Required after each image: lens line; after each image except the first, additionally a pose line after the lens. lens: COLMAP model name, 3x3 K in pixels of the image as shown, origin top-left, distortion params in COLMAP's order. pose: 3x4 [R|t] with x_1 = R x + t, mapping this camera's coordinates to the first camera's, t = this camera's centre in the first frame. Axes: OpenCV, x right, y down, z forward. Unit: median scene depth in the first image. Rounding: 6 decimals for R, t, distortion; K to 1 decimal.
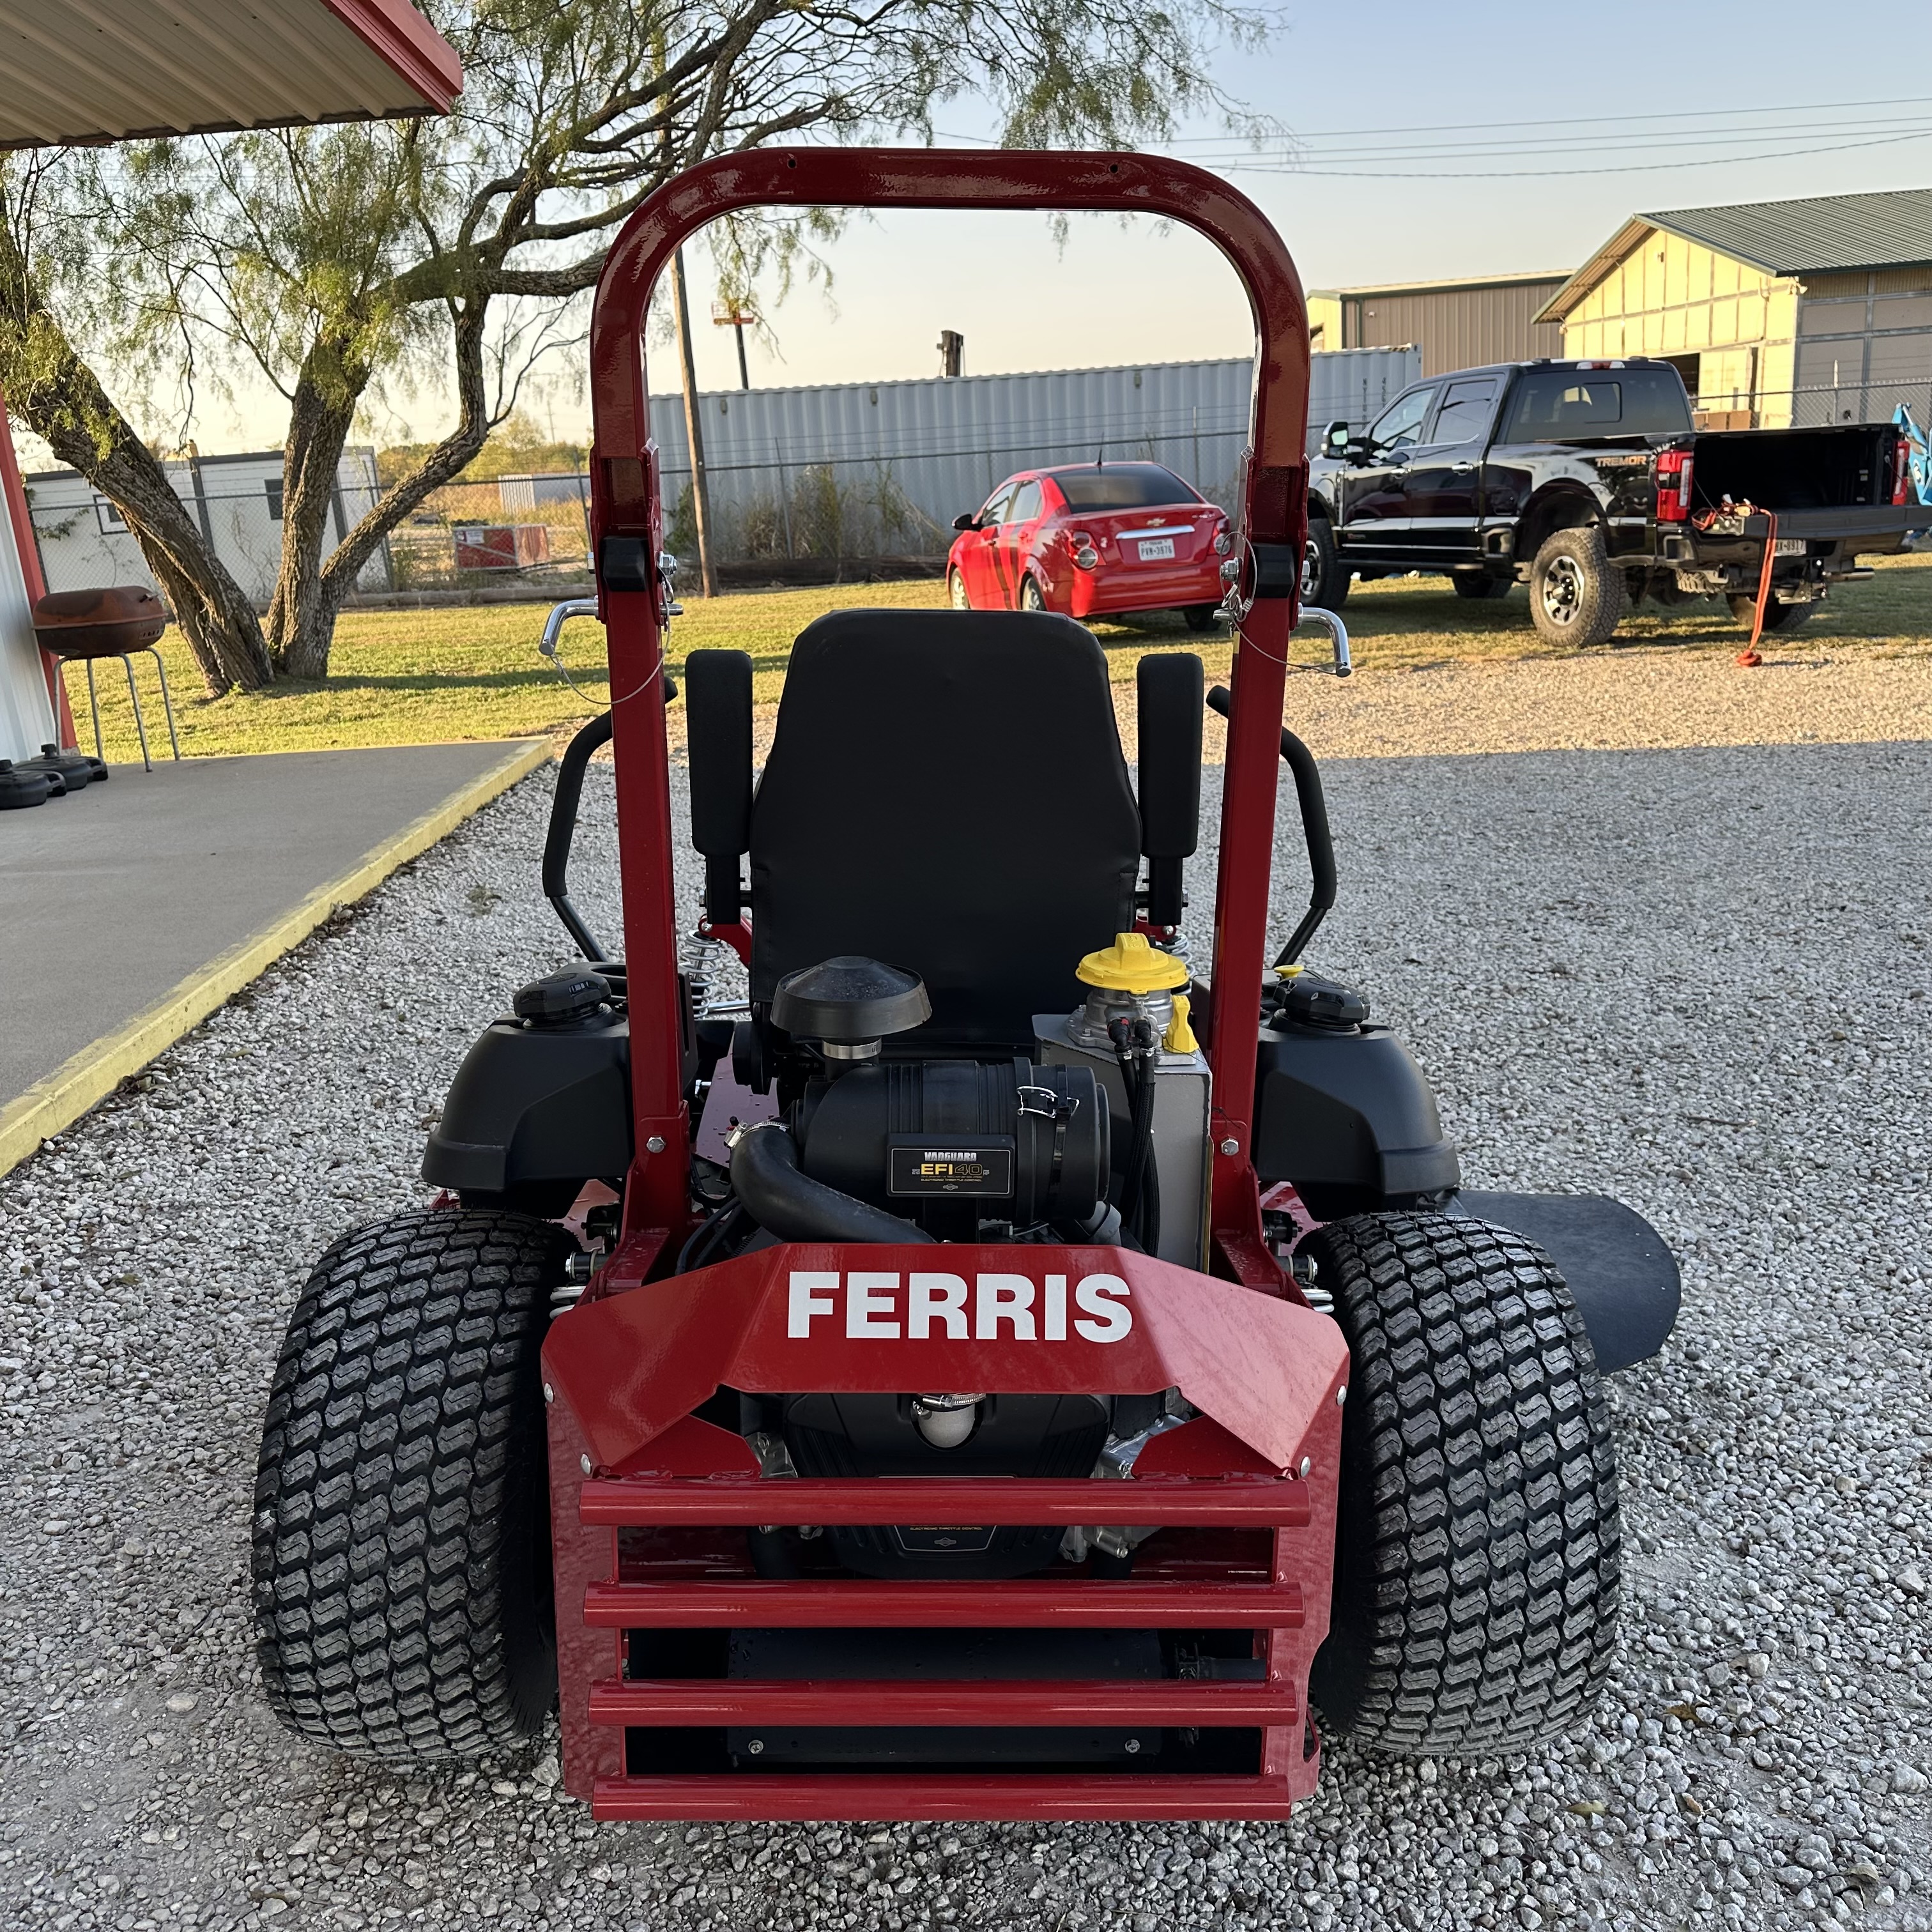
lens RADIAL K [[1822.9, 0, 964.9], [0, 1822.9, 1016.5], [0, 0, 1]] dist [-0.006349, -0.010376]
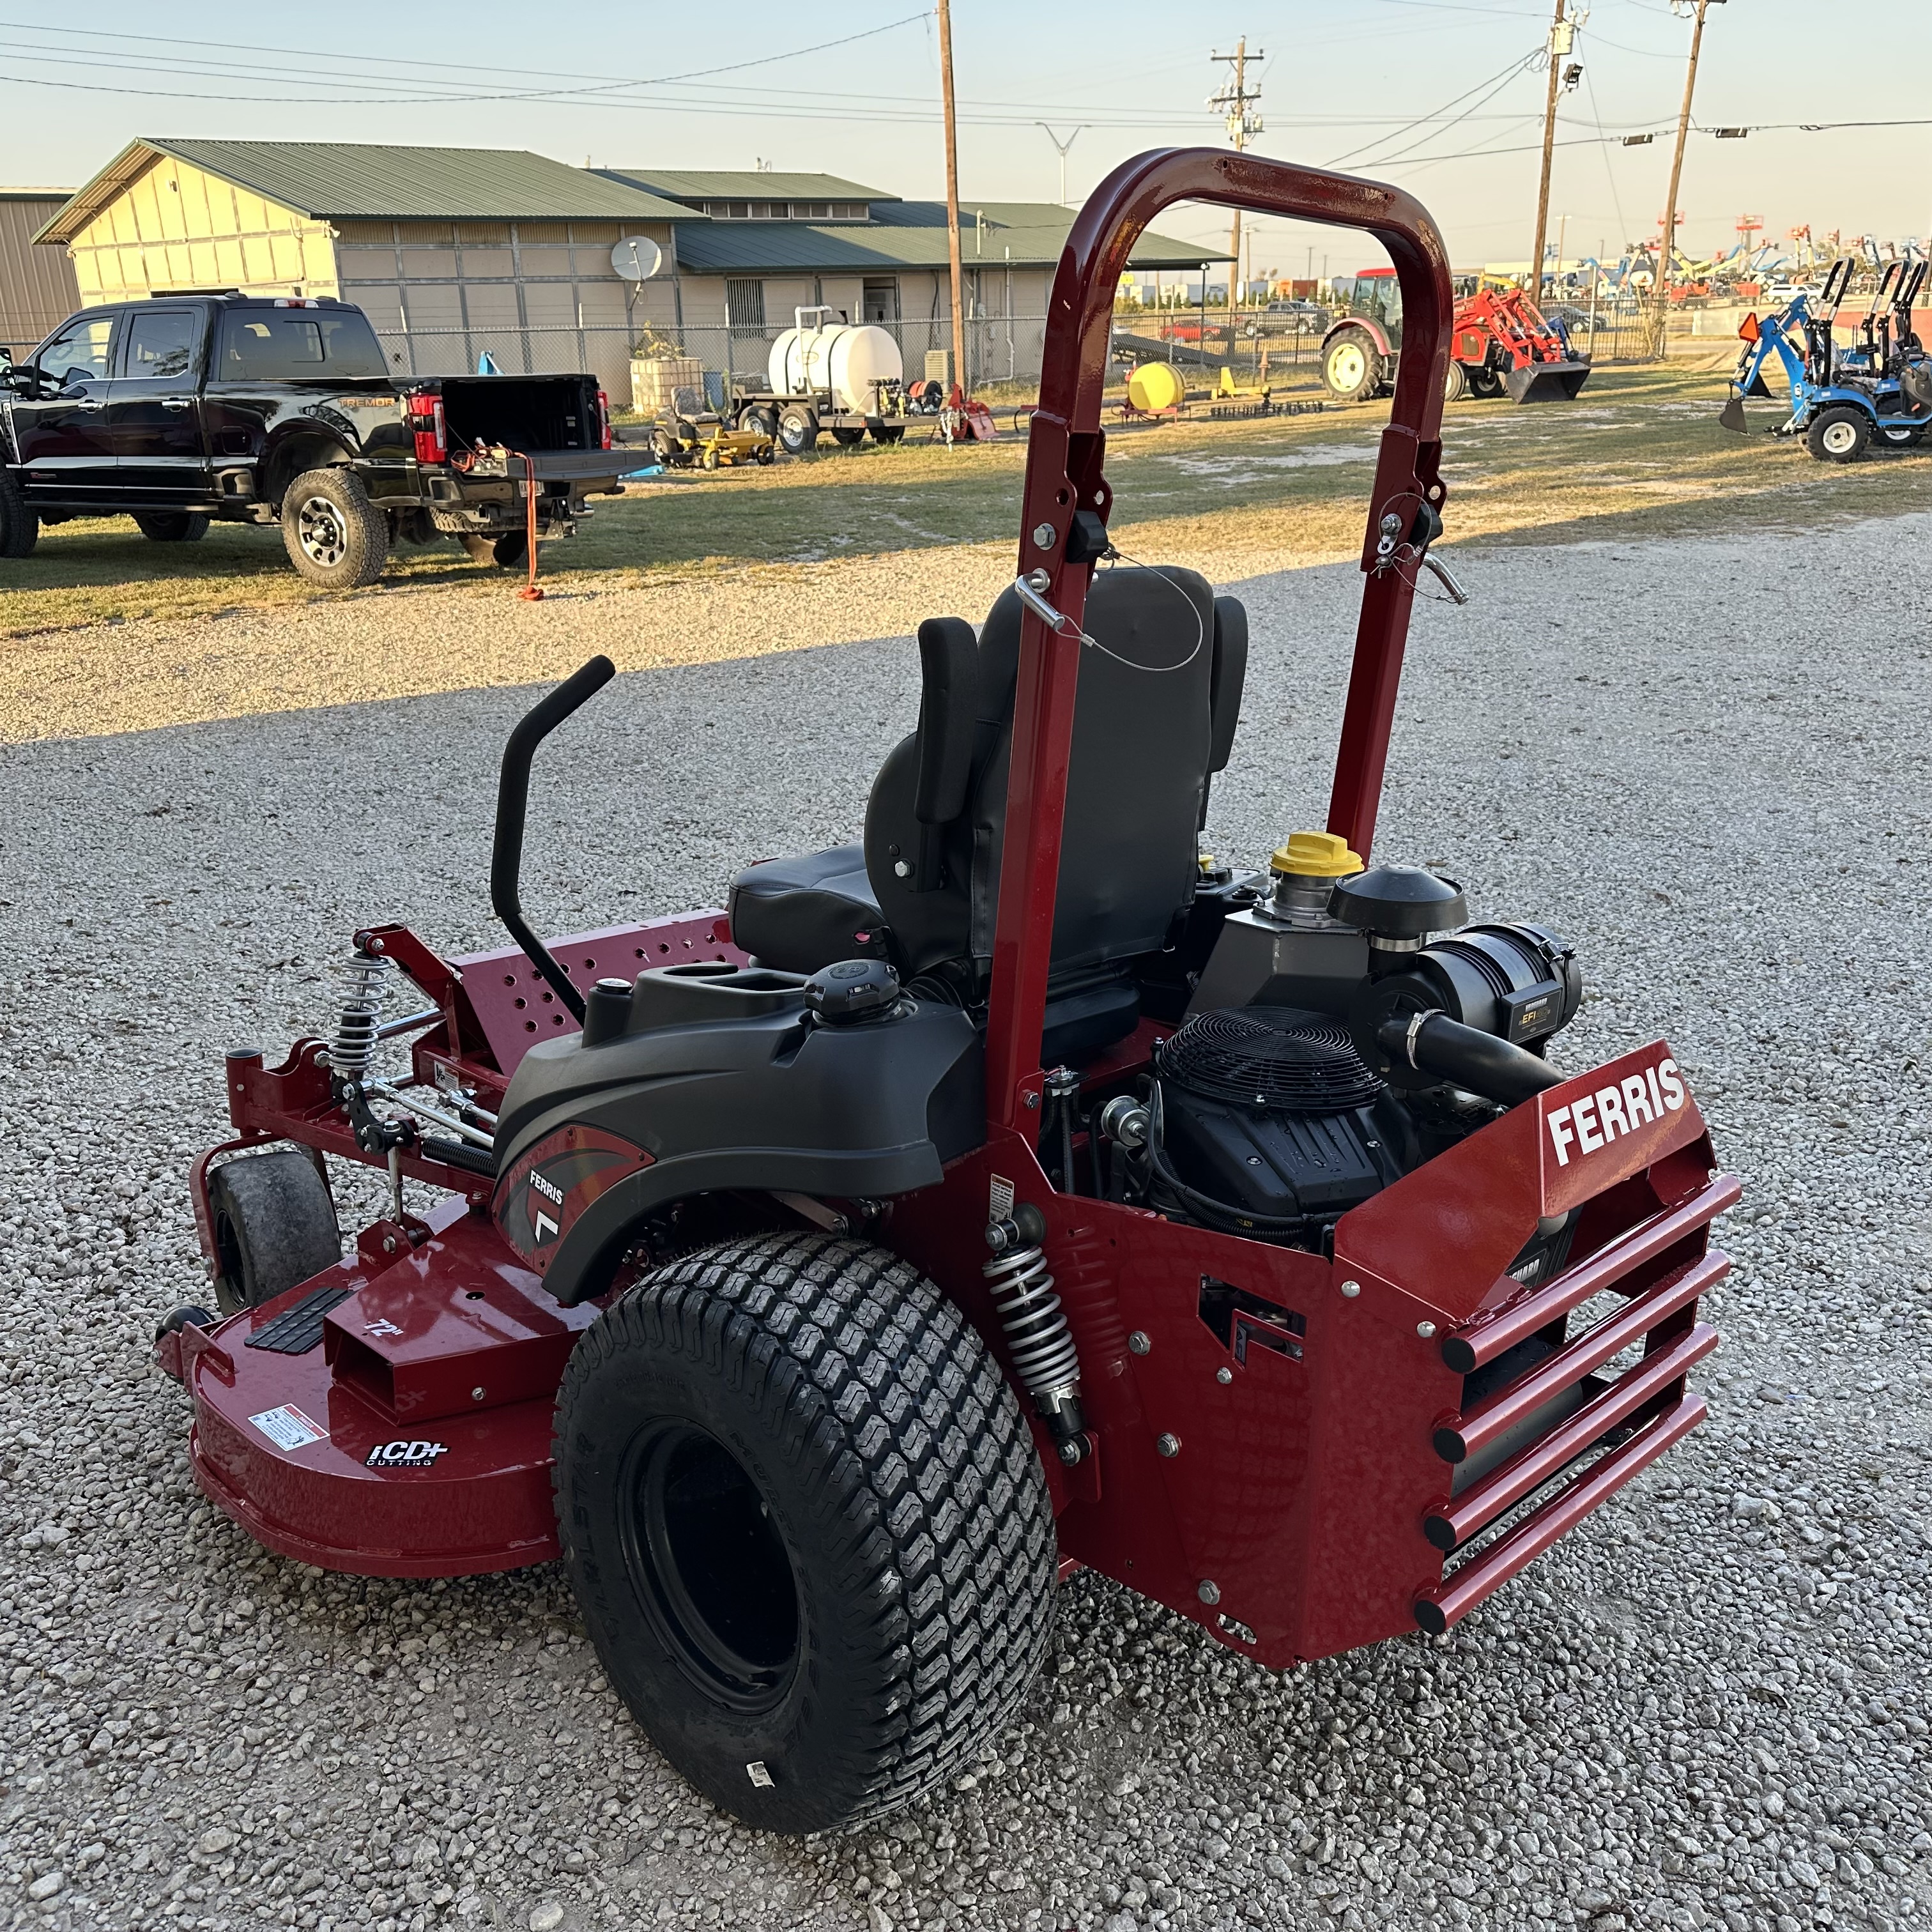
lens RADIAL K [[1811.9, 0, 967.9], [0, 1811.9, 1007.9], [0, 0, 1]] dist [-0.002950, 0.004084]
pose [[0.716965, -0.194007, 0.669569, -0.134230], [0.174283, 0.979877, 0.097298, -0.013160], [-0.674972, 0.046935, 0.736349, 0.041923]]
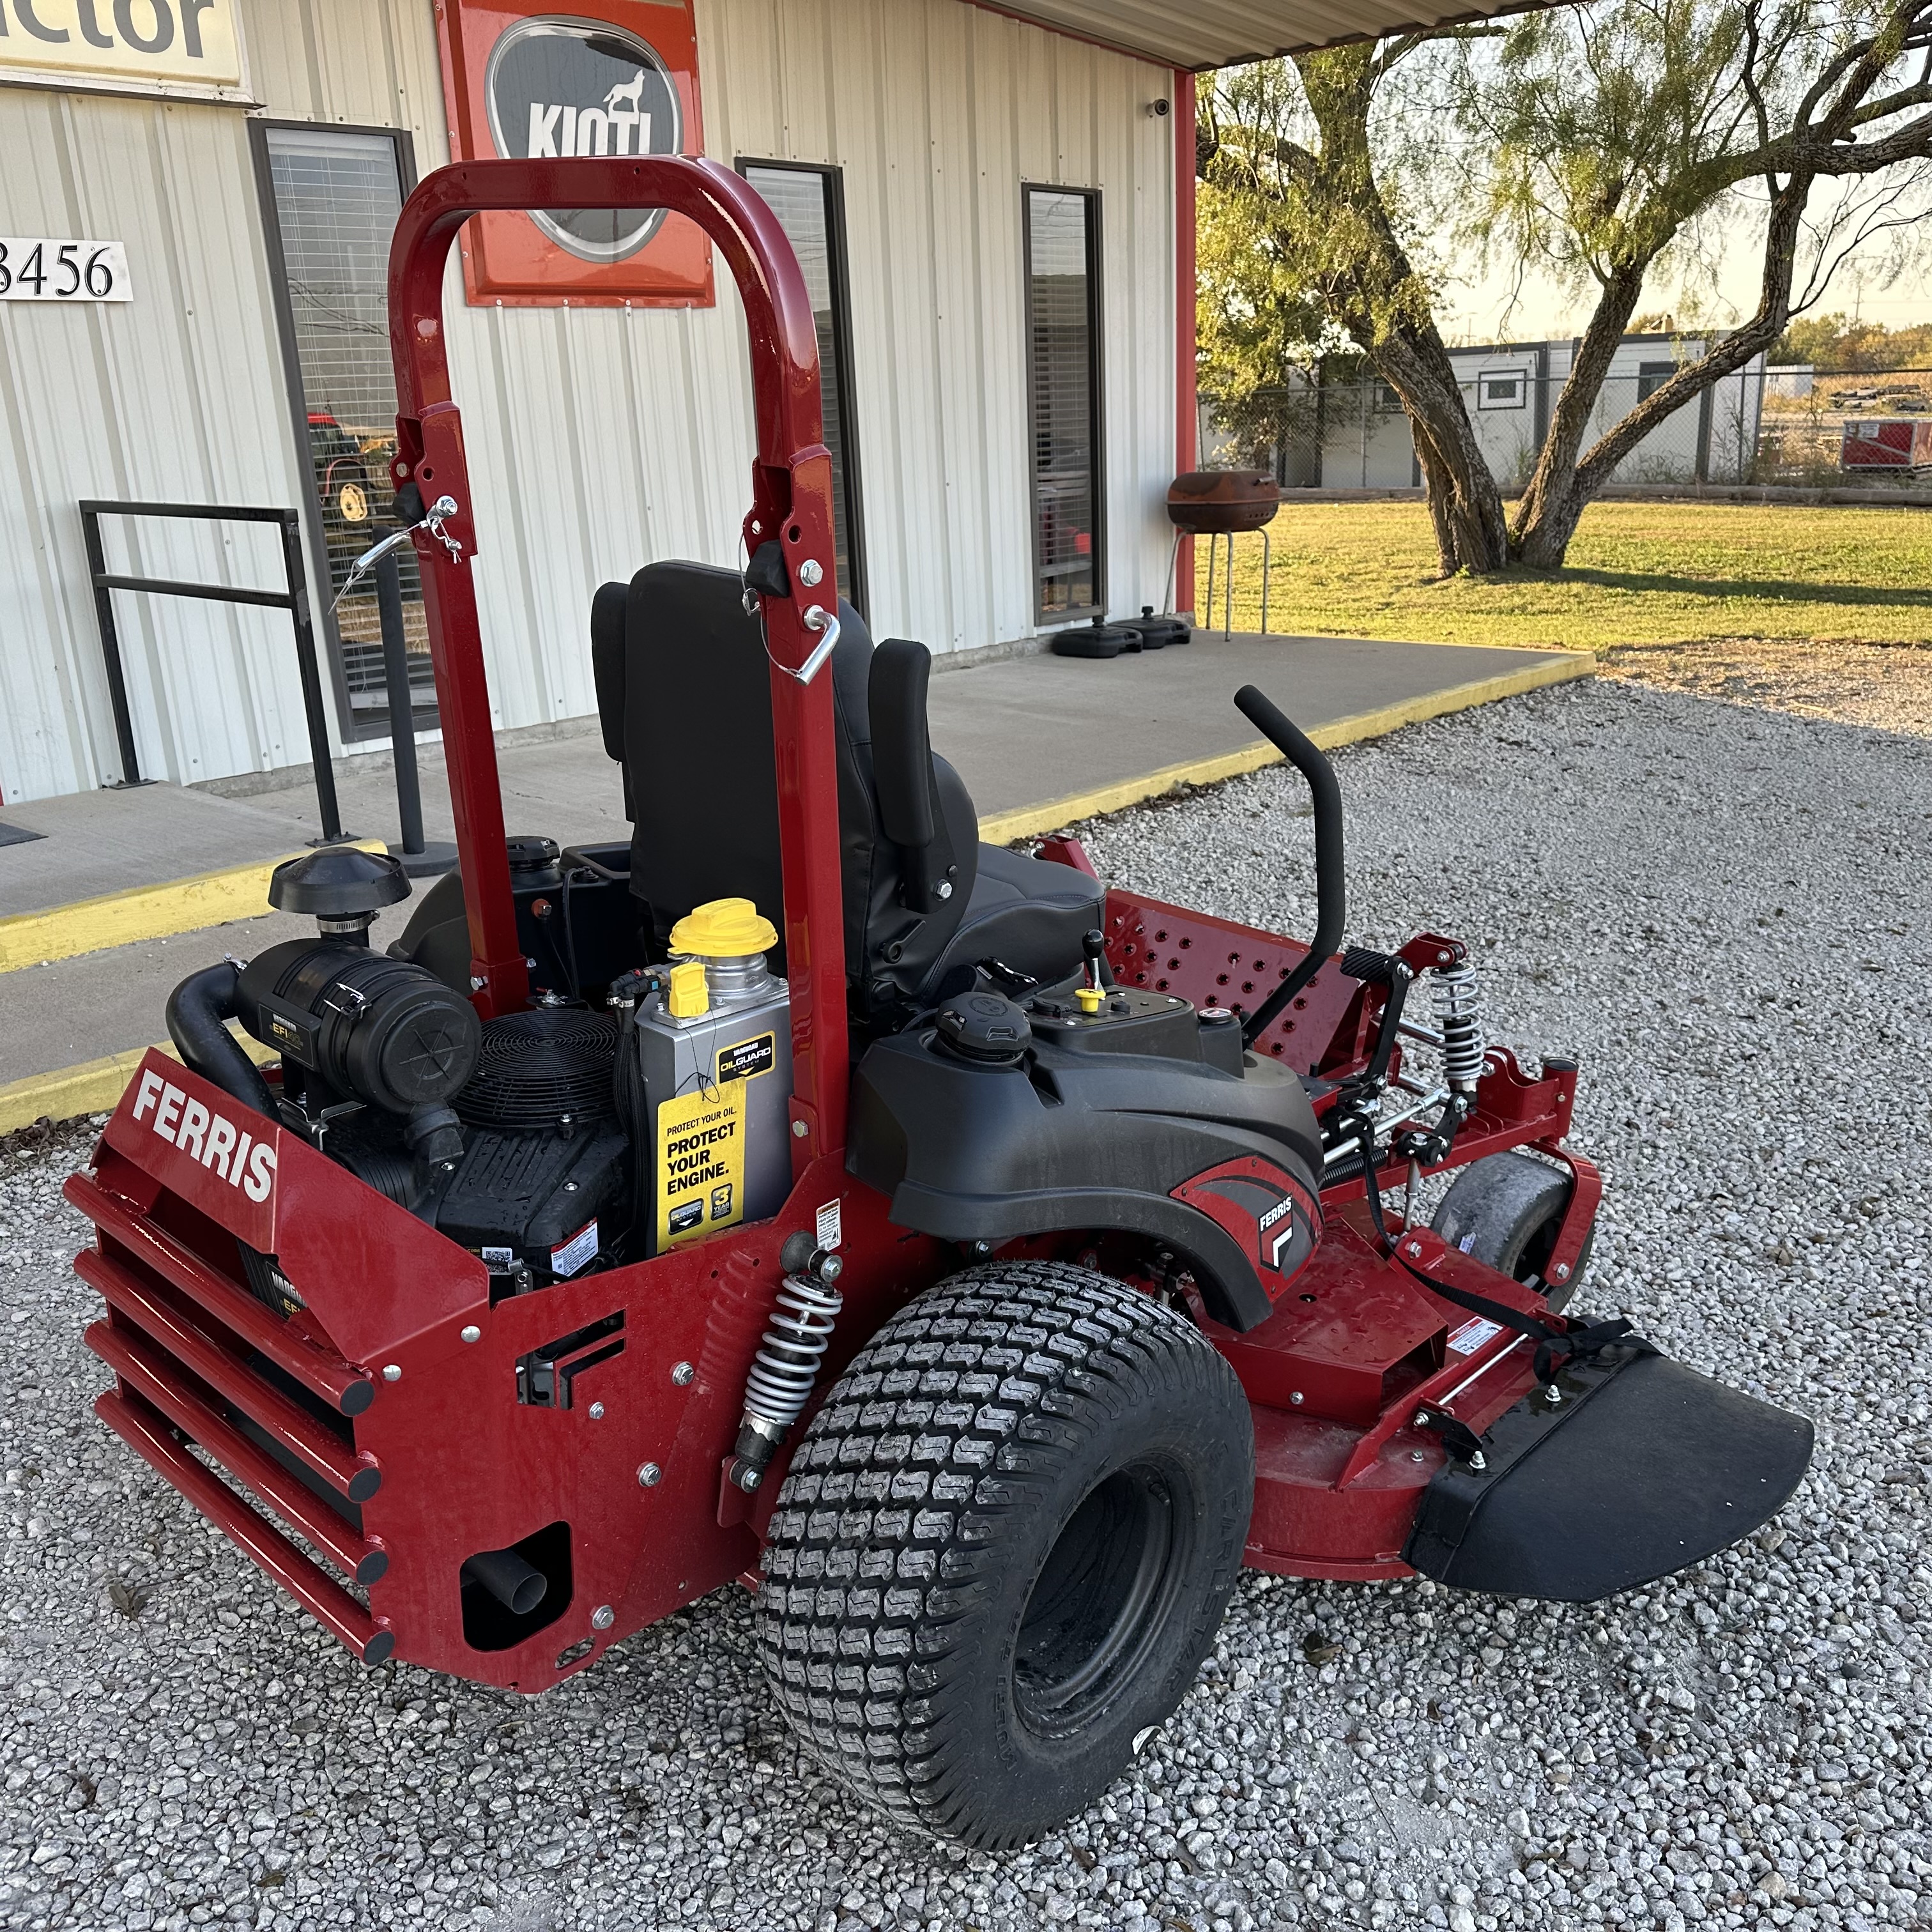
lens RADIAL K [[1848.6, 0, 966.0], [0, 1848.6, 966.0], [0, 0, 1]] dist [0.006234, -0.020626]
pose [[0.713538, 0.235633, -0.659803, 0.138469], [-0.212287, 0.970189, 0.116904, -0.024940], [0.667680, 0.056653, 0.742289, 0.044958]]
